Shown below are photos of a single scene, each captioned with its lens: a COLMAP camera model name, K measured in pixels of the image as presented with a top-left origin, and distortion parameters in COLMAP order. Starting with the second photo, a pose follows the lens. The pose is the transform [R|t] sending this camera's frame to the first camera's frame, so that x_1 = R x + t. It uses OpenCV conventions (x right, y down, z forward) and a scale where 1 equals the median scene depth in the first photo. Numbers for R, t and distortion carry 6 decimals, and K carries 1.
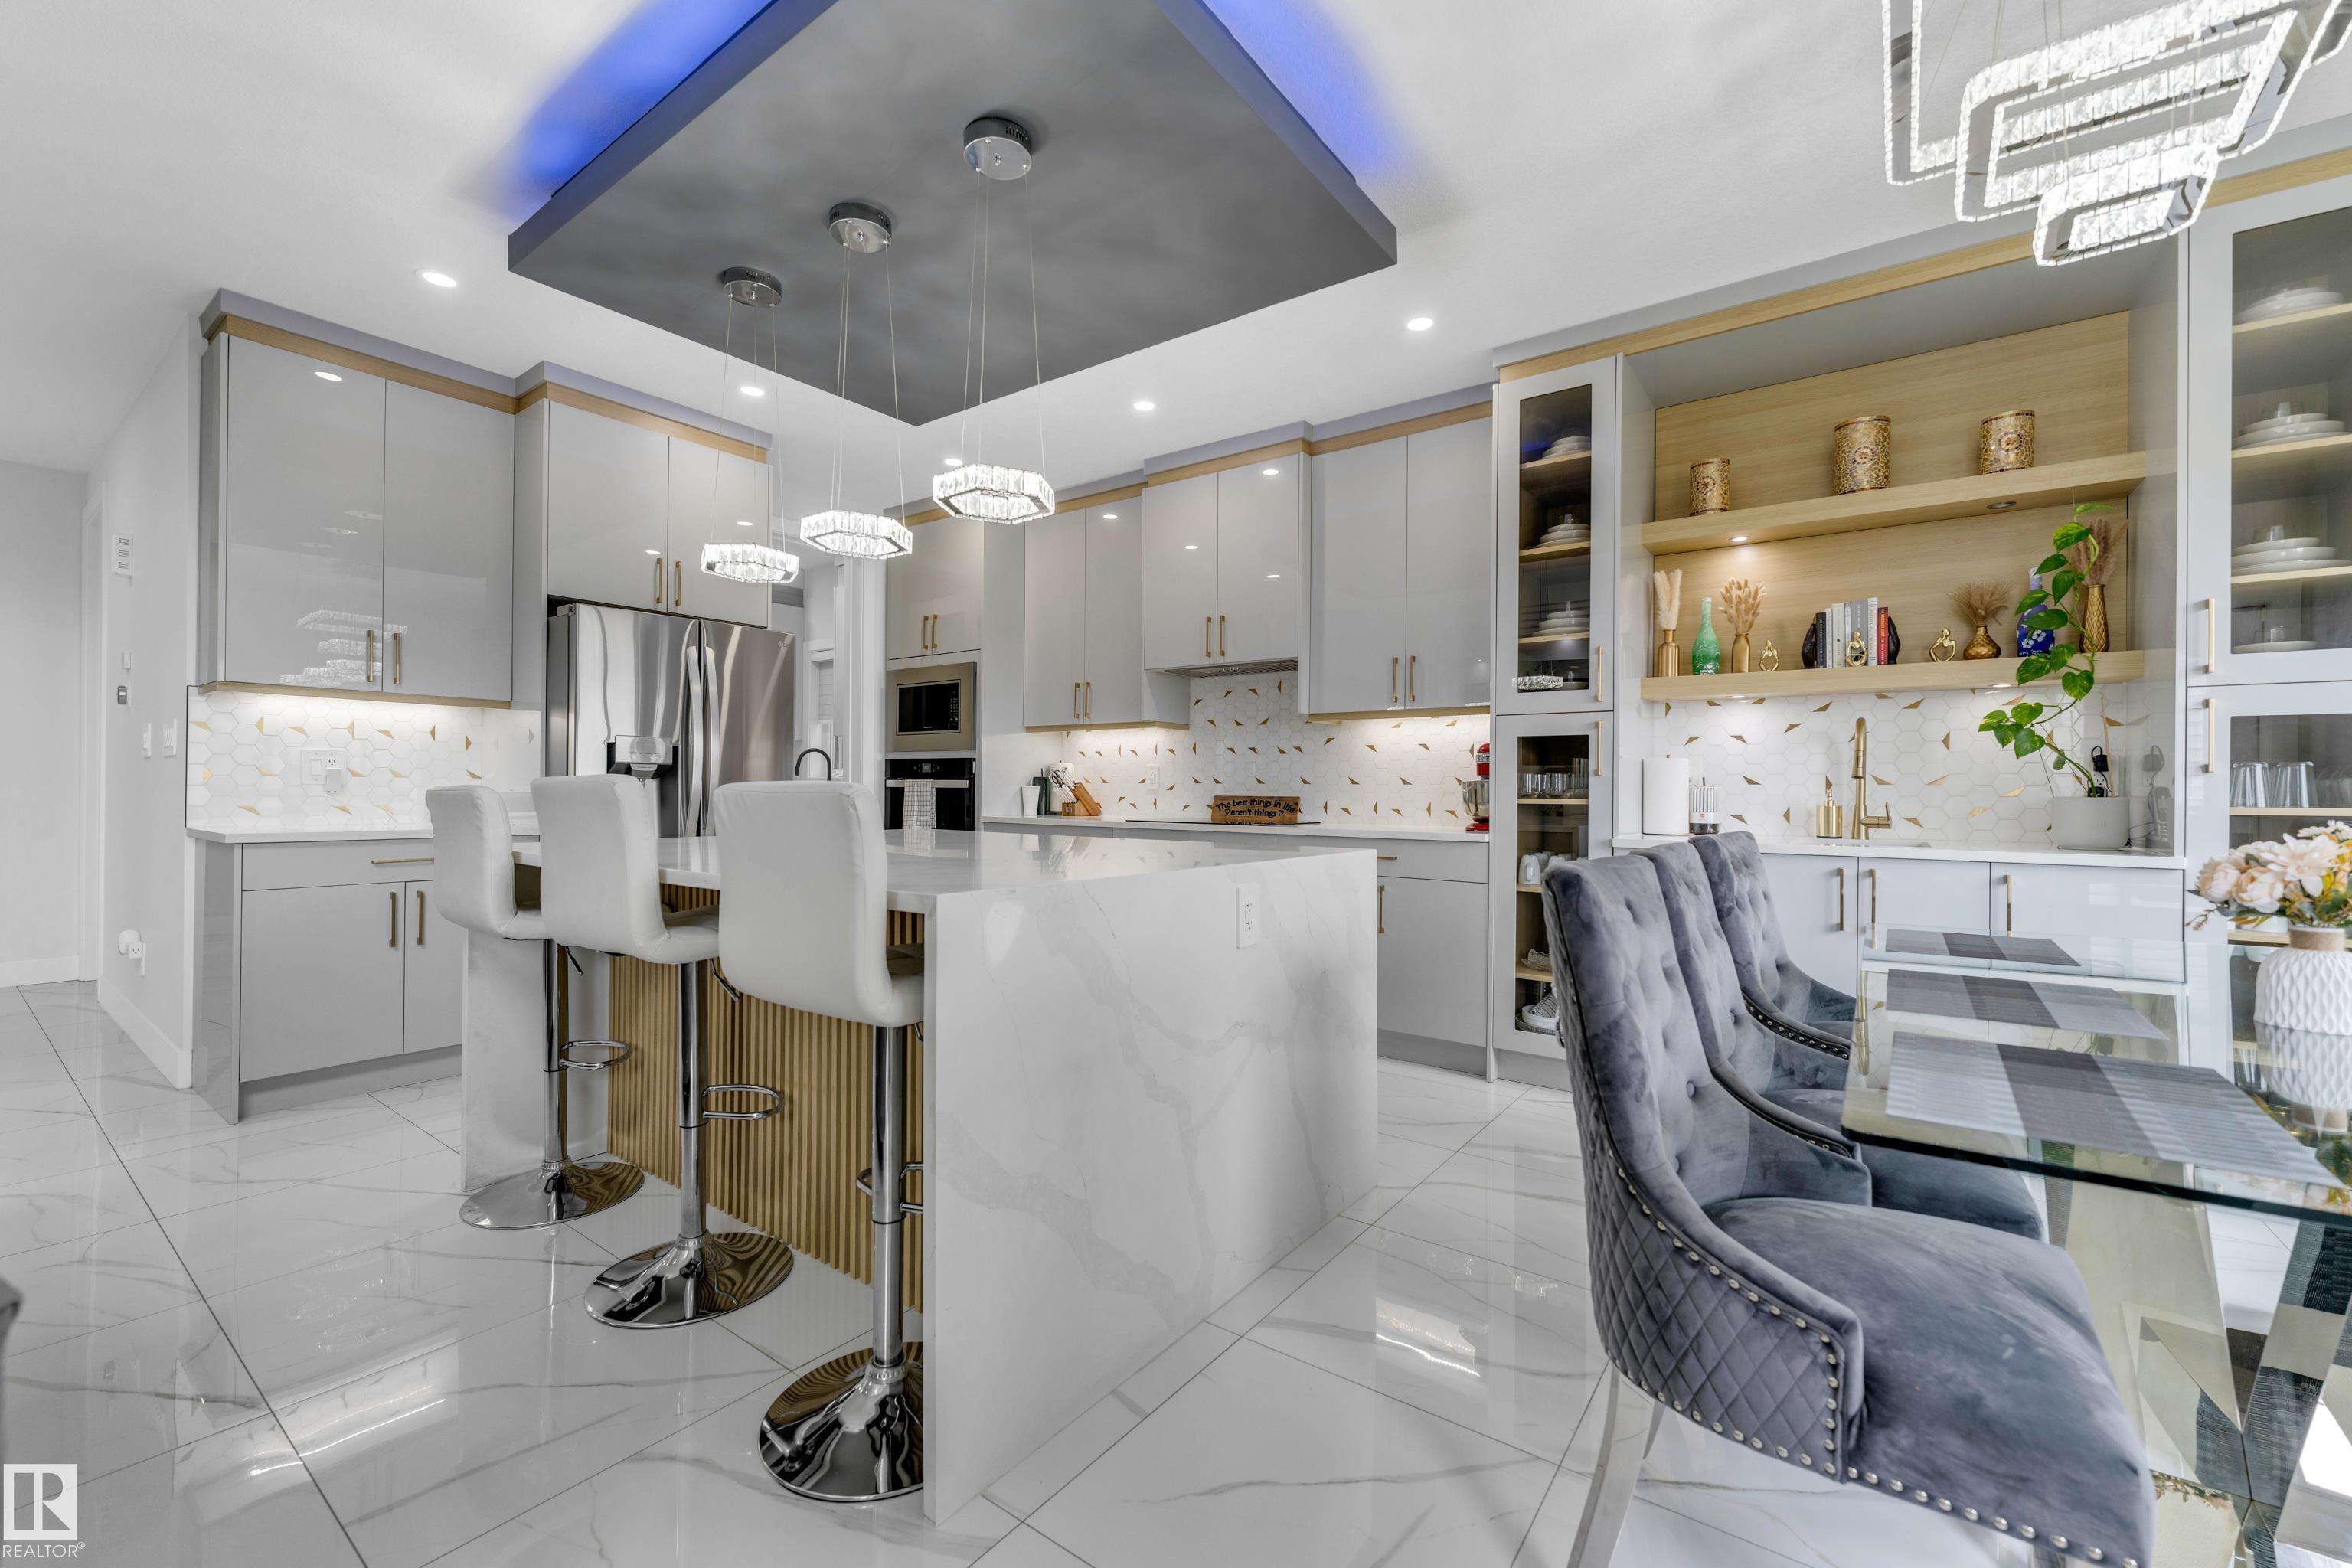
lens RADIAL K [[948.6, 0, 1164.3], [0, 948.6, 791.1], [0, 0, 1]] dist [0.001008, -0.000965]
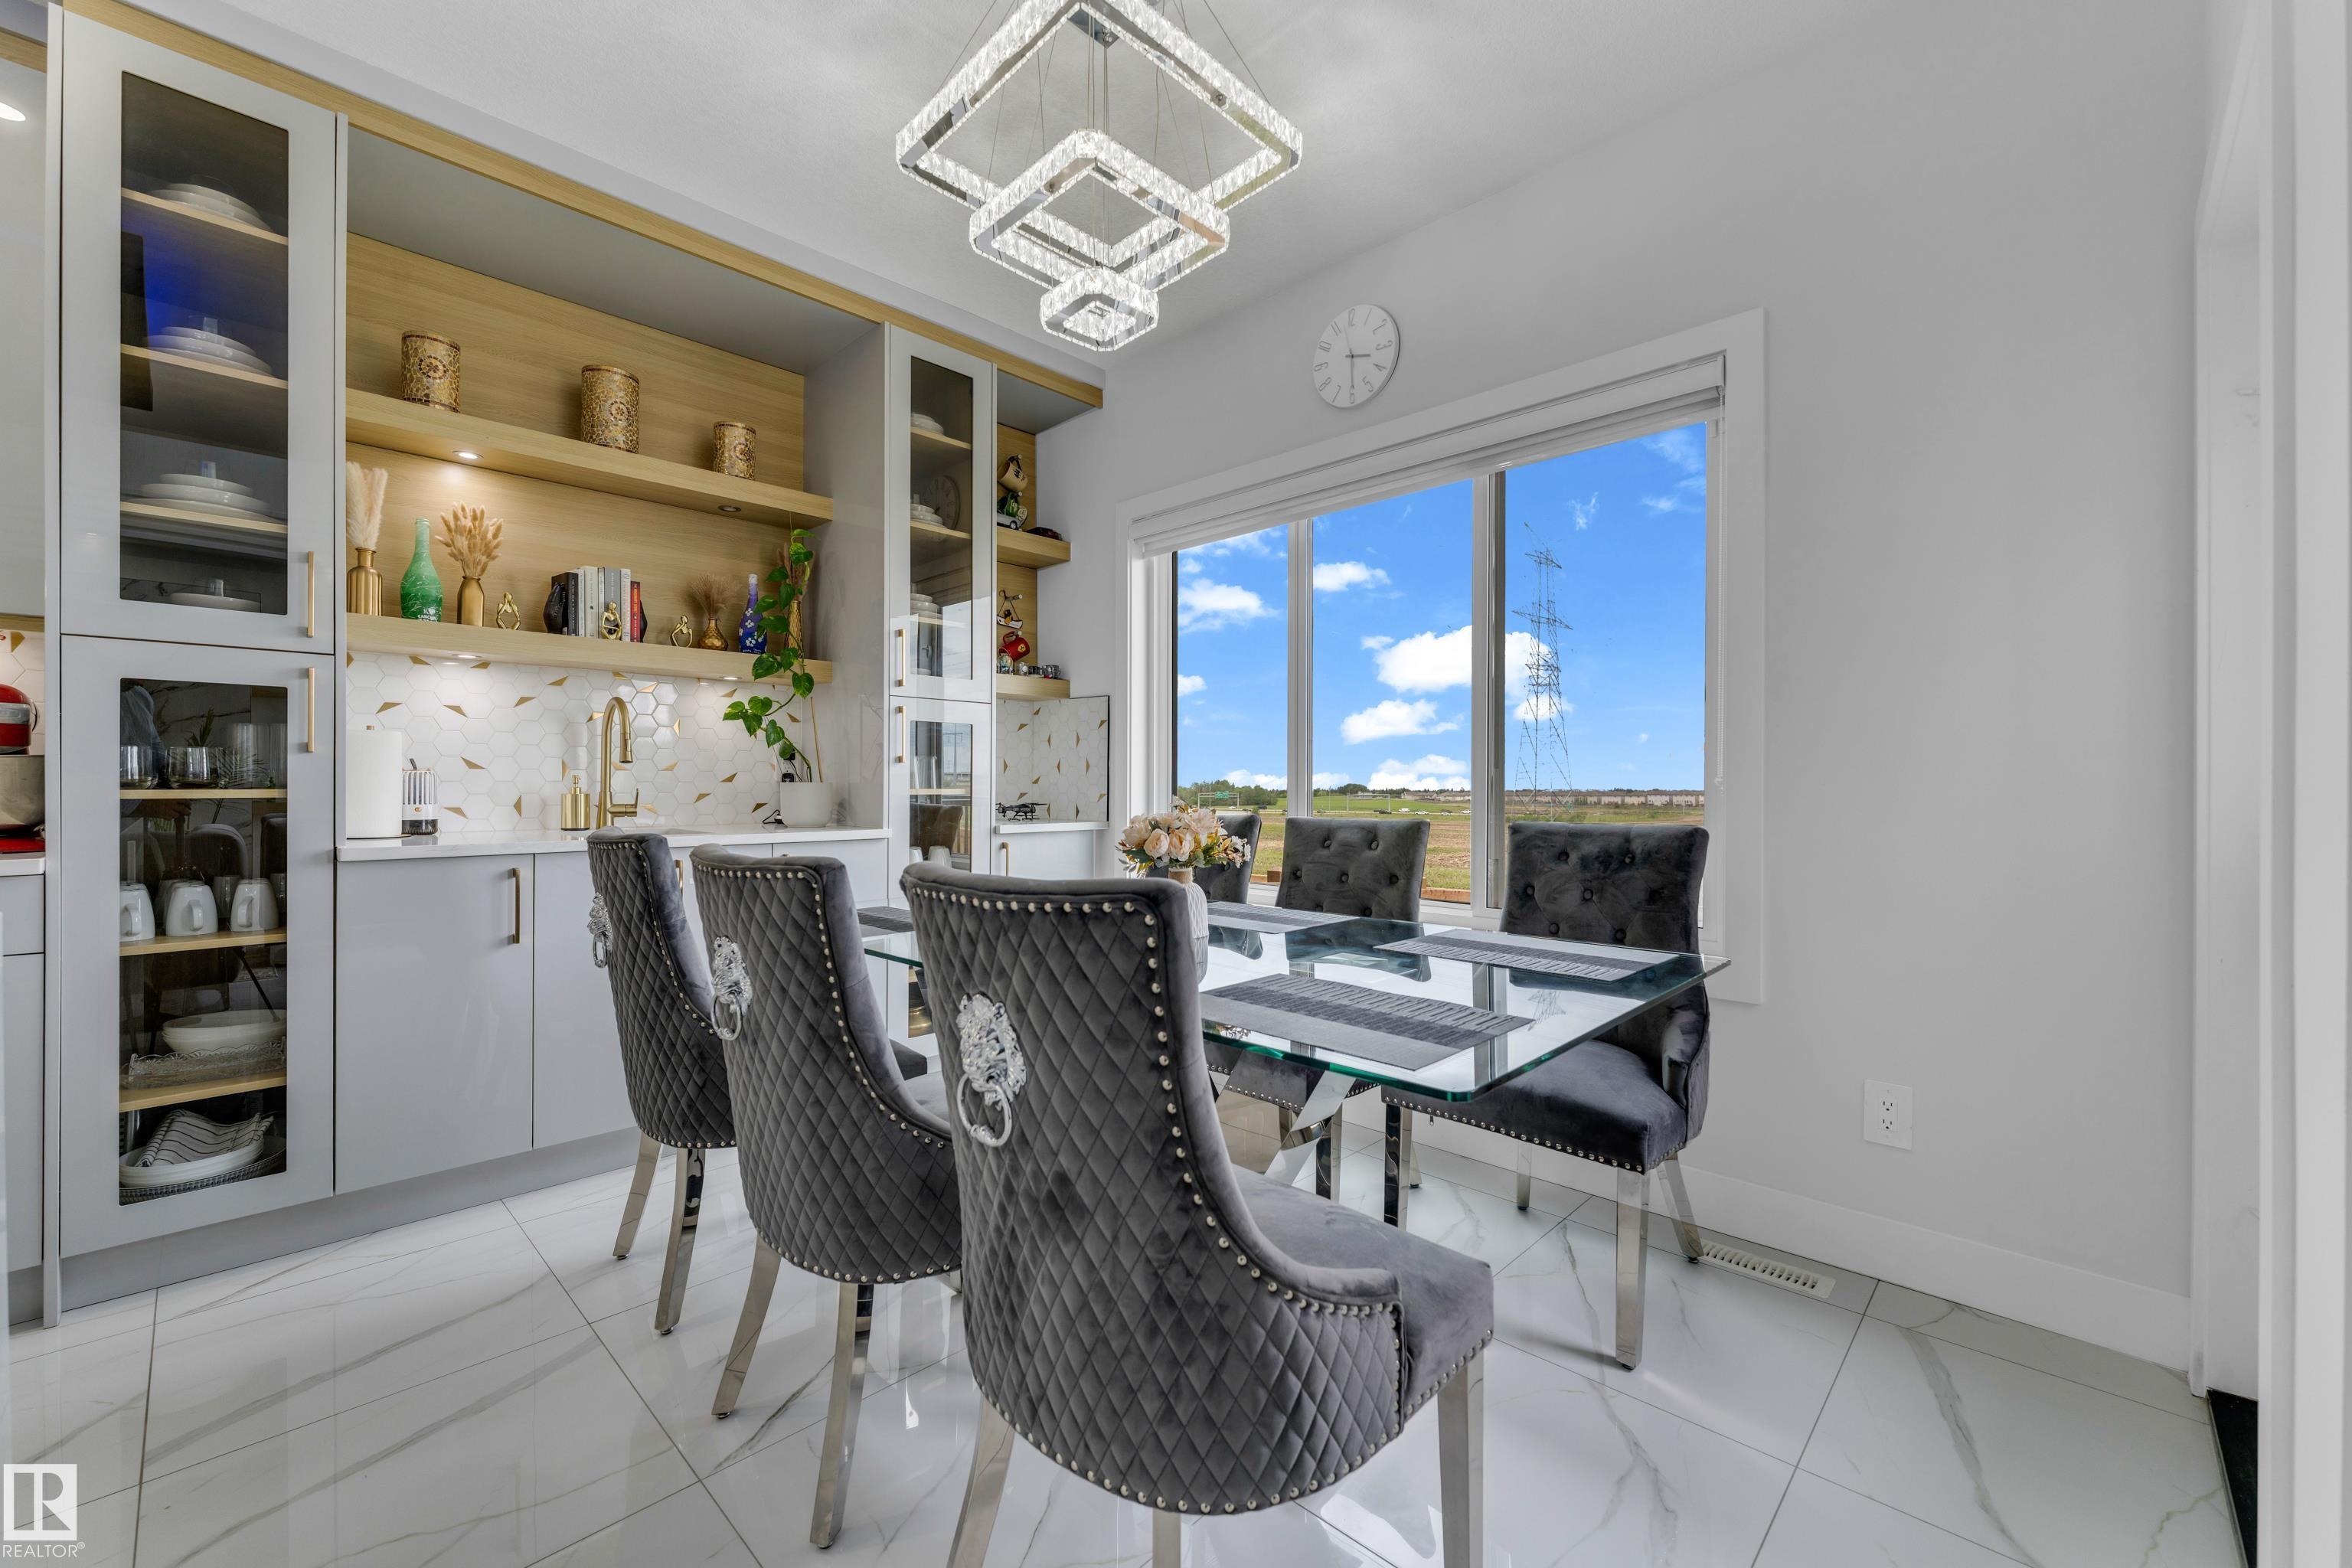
lens RADIAL K [[948.6, 0, 1178.2], [0, 948.6, 786.2], [0, 0, 1]] dist [0.001008, -0.000965]
pose [[0.128609, -0.009857, 0.991646, -0.092498], [0.000633, 0.999951, 0.009858, 0.000327], [-0.991695, -0.000640, 0.128609, 0.300894]]
